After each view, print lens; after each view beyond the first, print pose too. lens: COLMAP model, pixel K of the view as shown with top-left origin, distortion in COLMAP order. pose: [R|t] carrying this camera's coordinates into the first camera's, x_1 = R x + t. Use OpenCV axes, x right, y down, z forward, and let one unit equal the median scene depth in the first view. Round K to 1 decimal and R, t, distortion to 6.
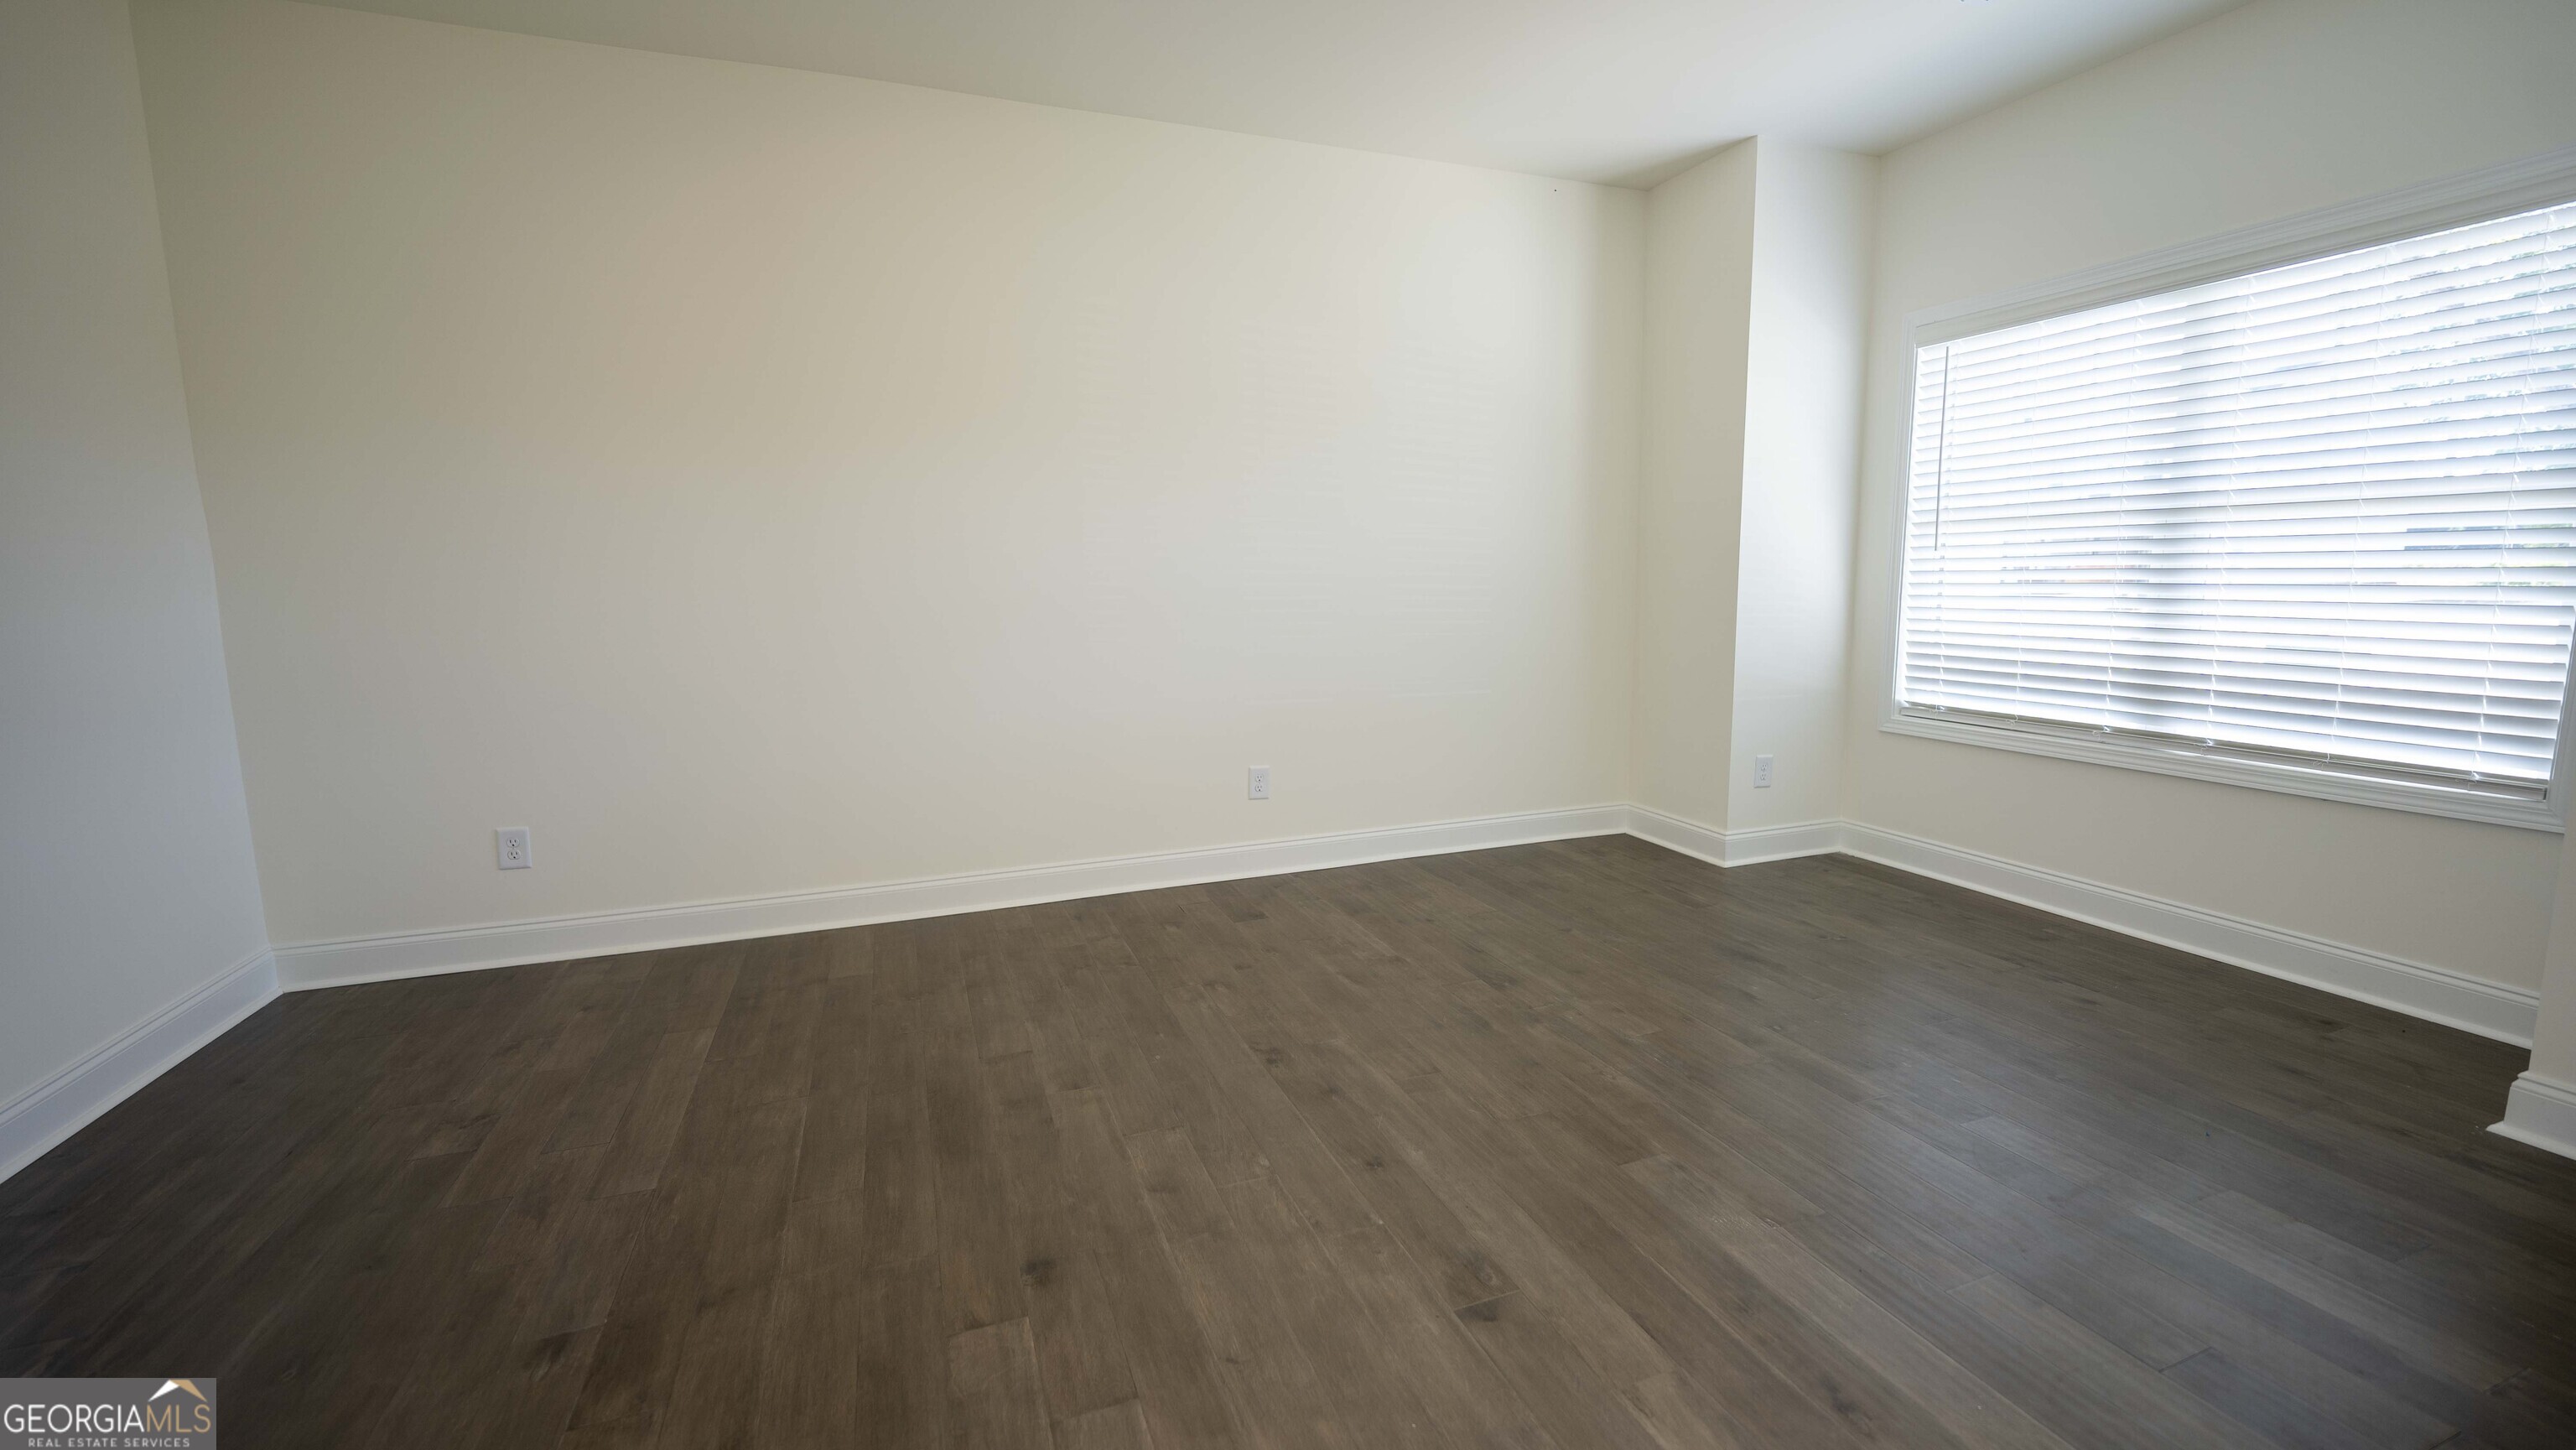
lens RADIAL K [[1052.6, 0, 1290.2], [0, 1052.6, 720.6], [0, 0, 1]] dist [-0.004214, -0.005871]
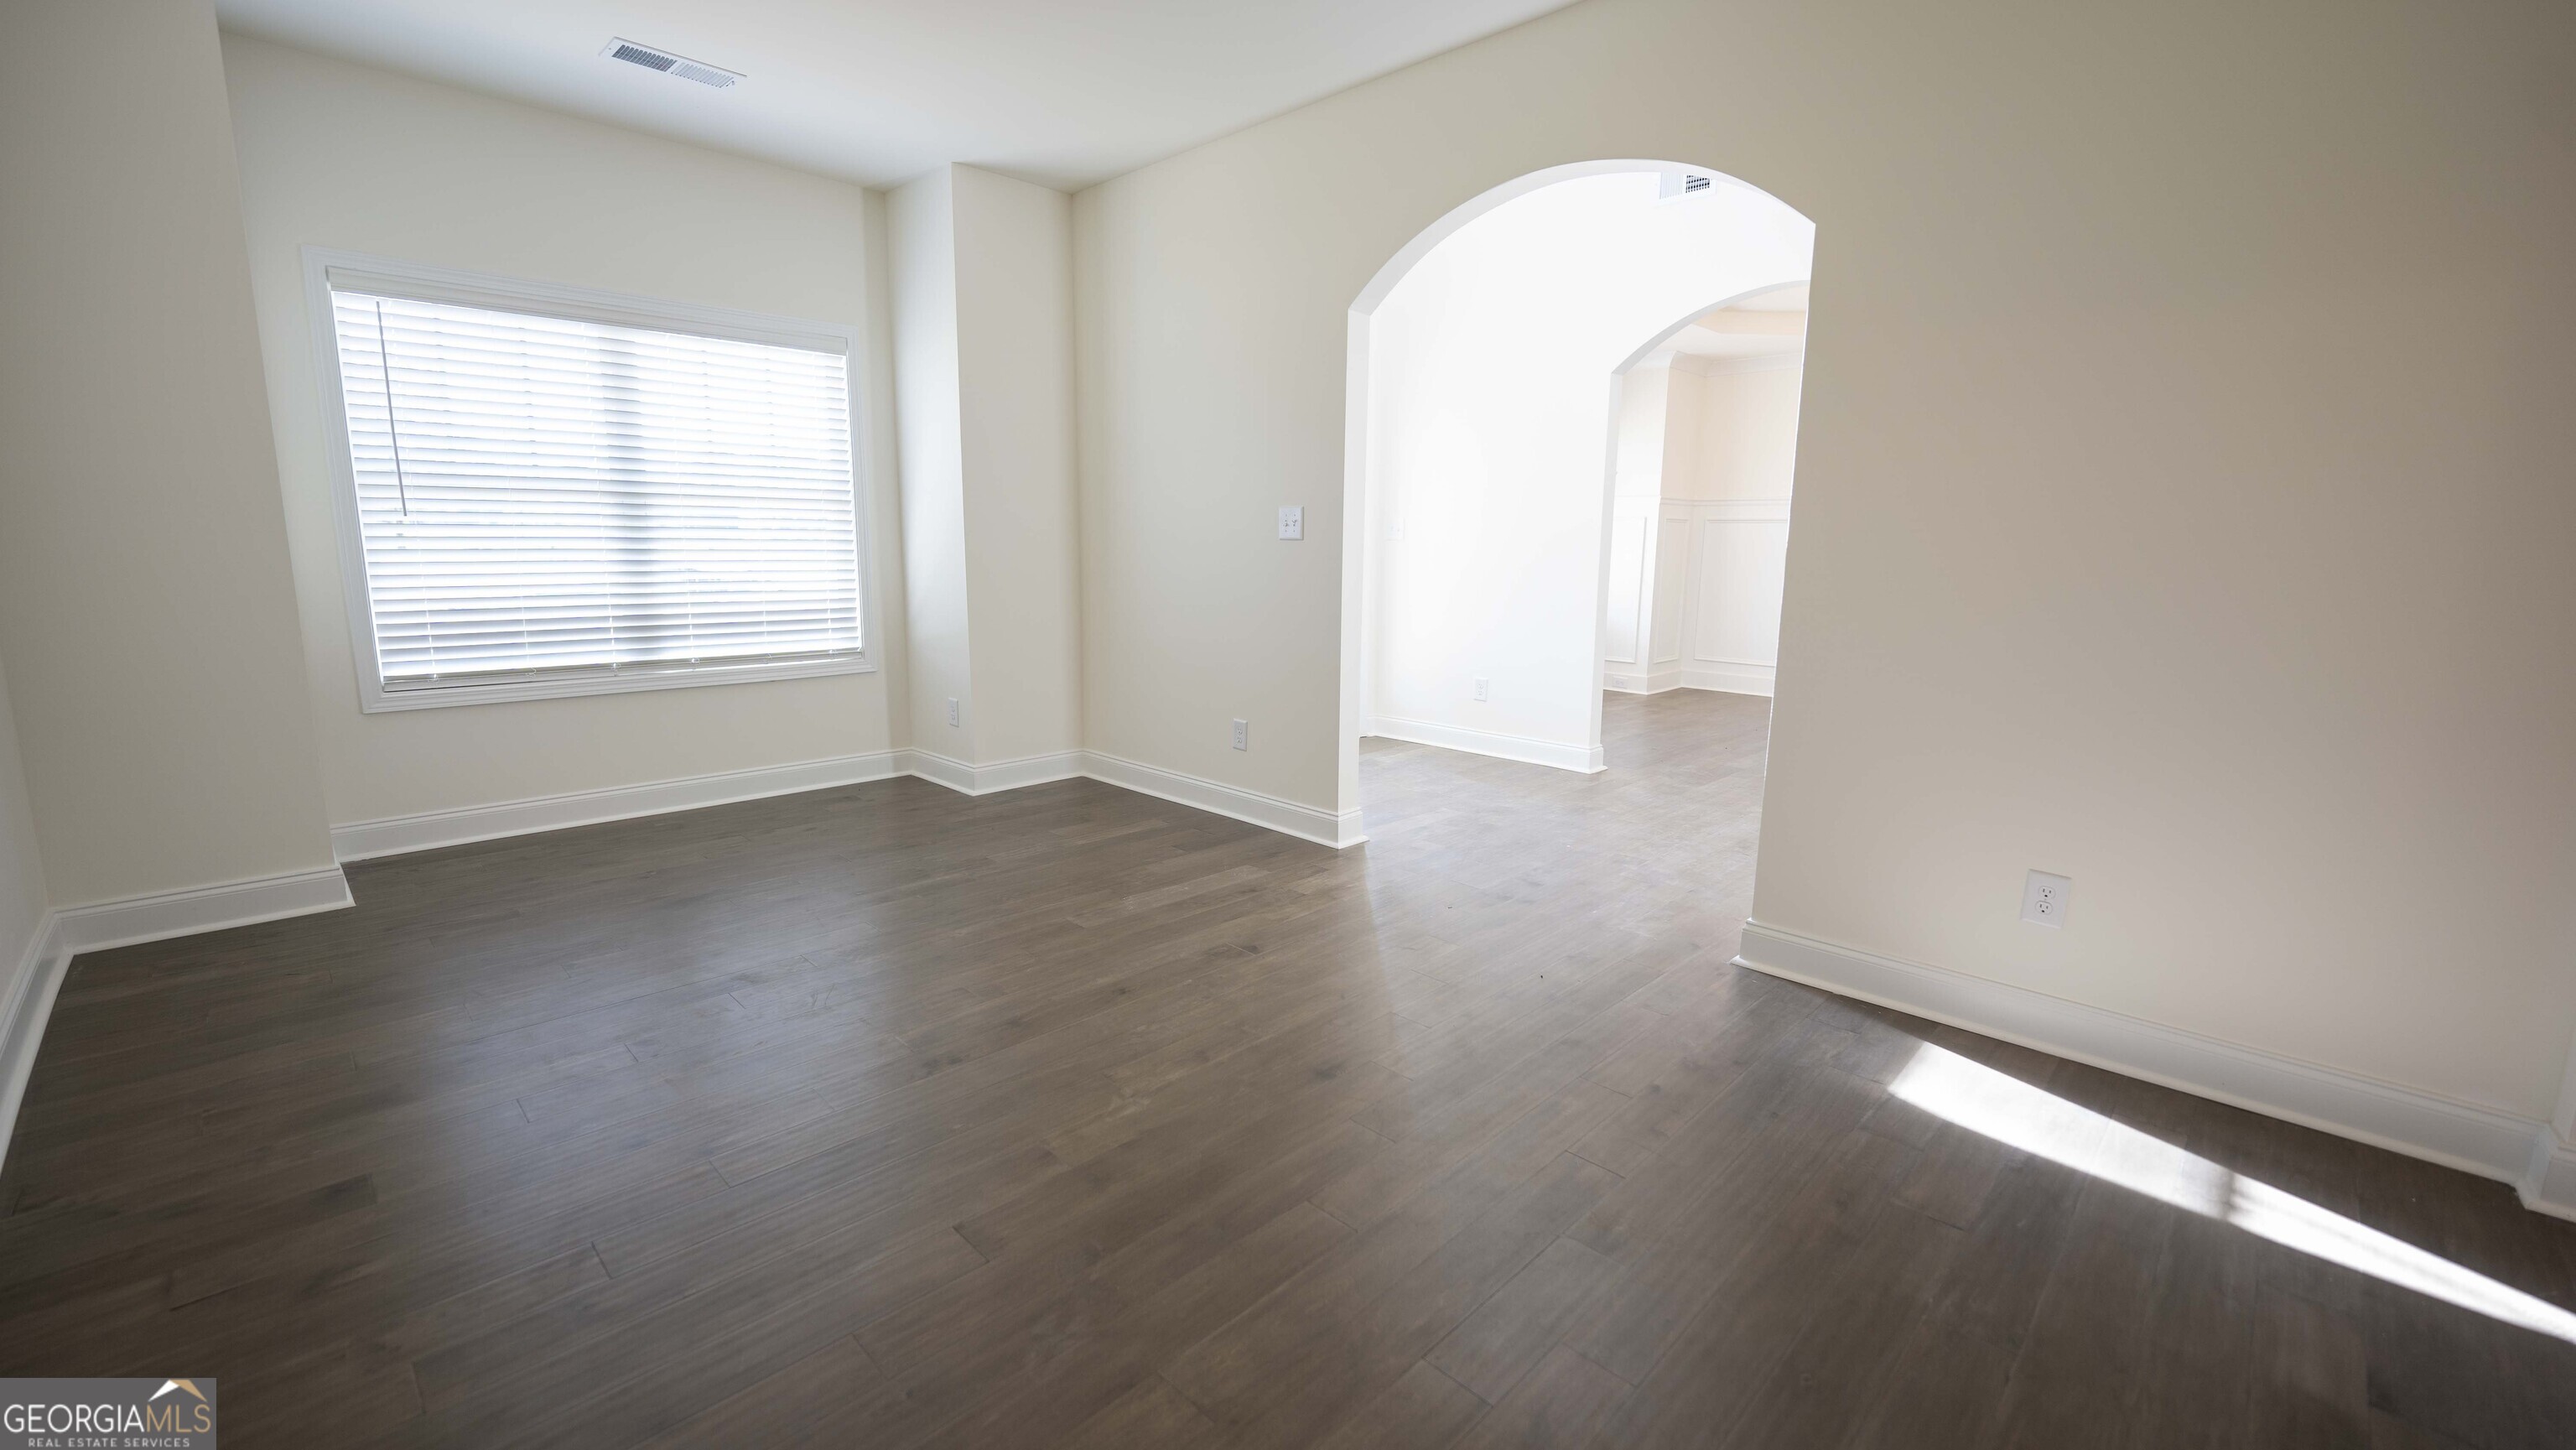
lens RADIAL K [[1052.6, 0, 1290.2], [0, 1052.6, 720.6], [0, 0, 1]] dist [-0.004214, -0.005871]
pose [[-0.422741, -0.149262, 0.893874, -0.993920], [0.113326, 0.969894, 0.215552, -0.151305], [-0.899137, 0.192421, -0.393099, 1.093501]]
